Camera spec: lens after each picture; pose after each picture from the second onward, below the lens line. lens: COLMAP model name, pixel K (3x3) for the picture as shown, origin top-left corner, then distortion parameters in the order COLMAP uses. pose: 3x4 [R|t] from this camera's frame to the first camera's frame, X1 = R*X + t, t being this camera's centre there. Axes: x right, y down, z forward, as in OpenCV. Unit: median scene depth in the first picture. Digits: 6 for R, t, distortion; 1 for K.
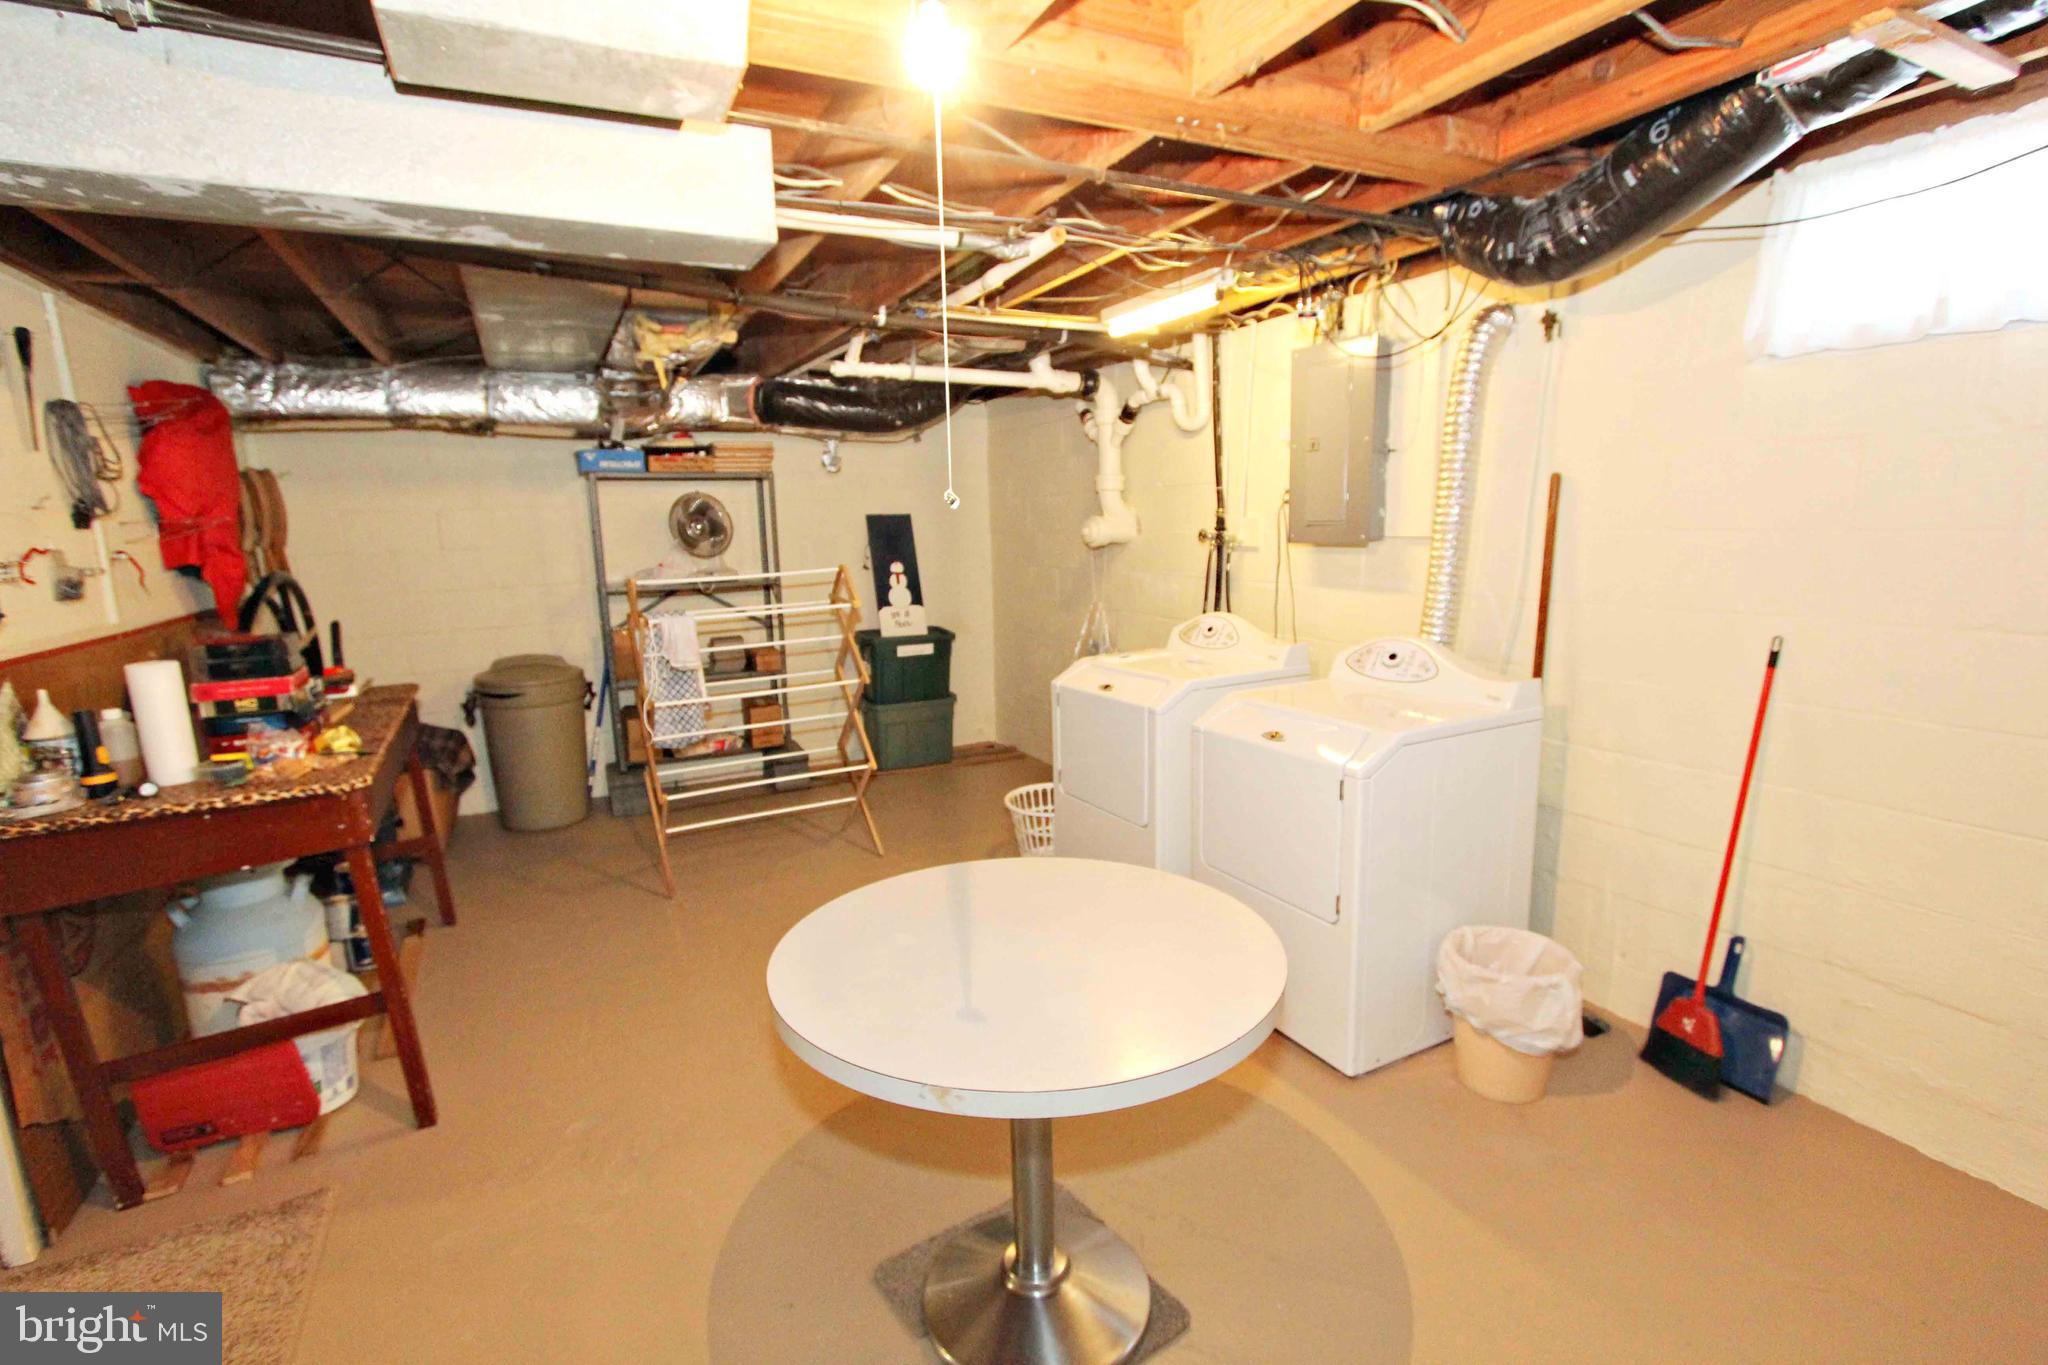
lens RADIAL K [[942.2, 0, 1019.7], [0, 942.2, 692.9], [0, 0, 1]] dist [-0.021911, 0.005075]
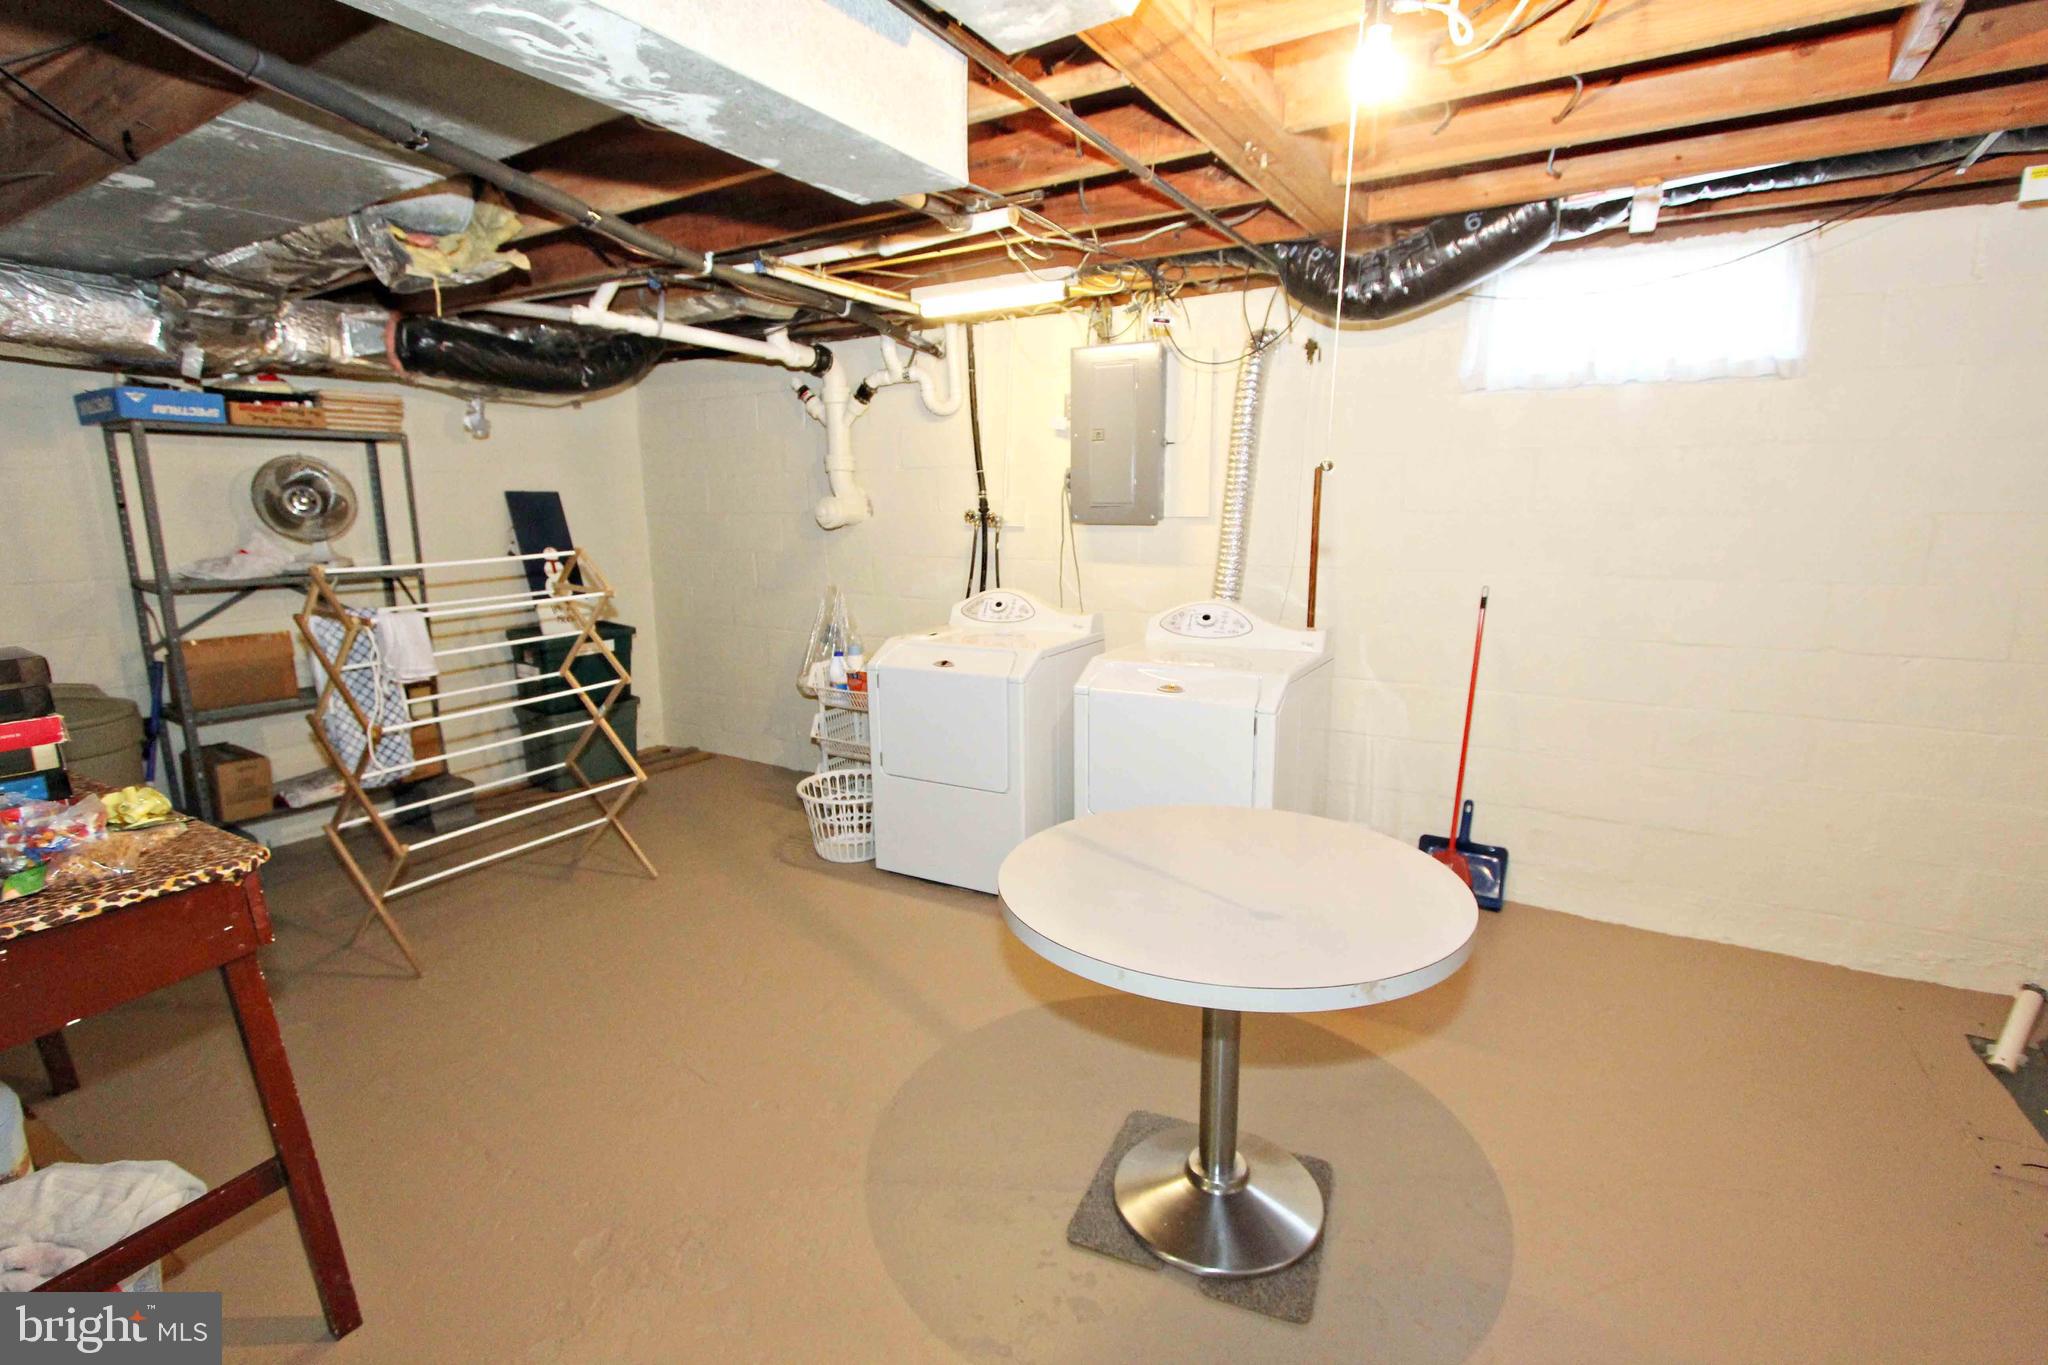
lens RADIAL K [[942.2, 0, 1019.7], [0, 942.2, 692.9], [0, 0, 1]] dist [-0.021911, 0.005075]
pose [[0.853654, -0.084384, 0.513959, -0.285183], [0.079175, 0.996344, 0.032079, -0.000378], [-0.514787, 0.013309, 0.857215, 0.068573]]
